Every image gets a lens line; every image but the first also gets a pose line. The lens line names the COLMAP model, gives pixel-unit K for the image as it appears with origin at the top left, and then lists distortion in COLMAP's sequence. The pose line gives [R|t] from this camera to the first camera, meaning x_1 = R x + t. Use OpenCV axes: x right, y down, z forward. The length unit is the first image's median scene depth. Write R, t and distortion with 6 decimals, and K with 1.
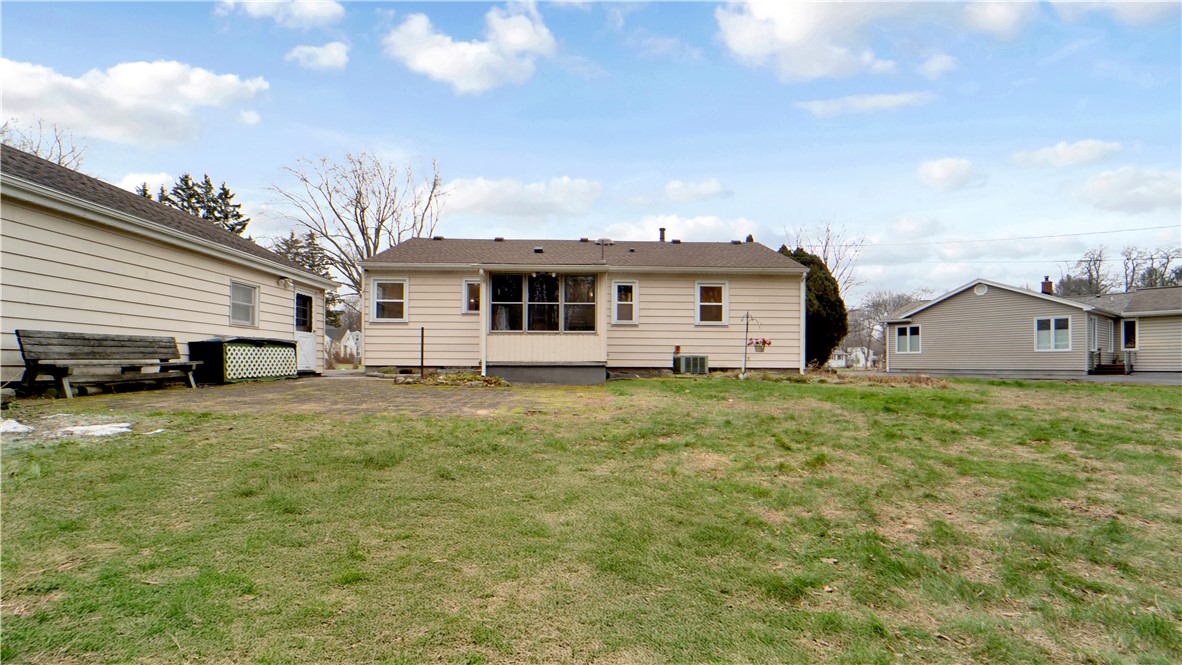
lens RADIAL K [[506.7, 0, 591.0], [0, 506.7, 332.5], [0, 0, 1]] dist [-0.000353, 0.000085]
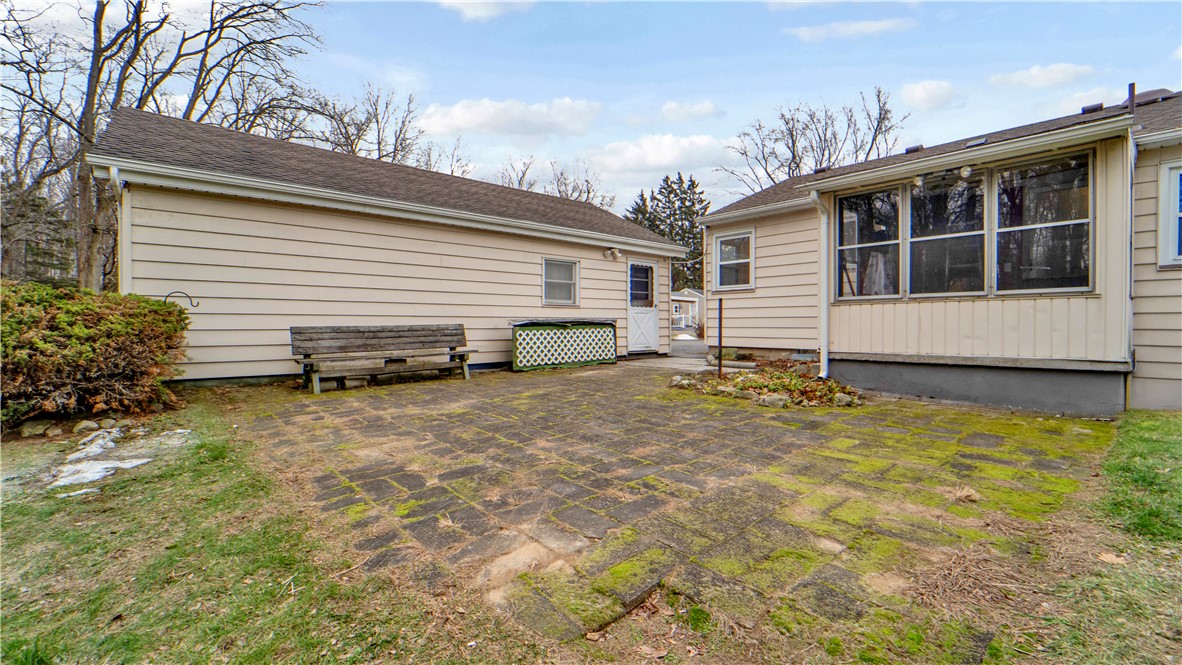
lens RADIAL K [[506.7, 0, 591.0], [0, 506.7, 332.5], [0, 0, 1]] dist [-0.000353, 0.000085]
pose [[0.666905, 0.001904, -0.745140, 0.042081], [0.052489, 0.997393, 0.049527, -0.007176], [0.743292, -0.072142, 0.665066, 0.418768]]
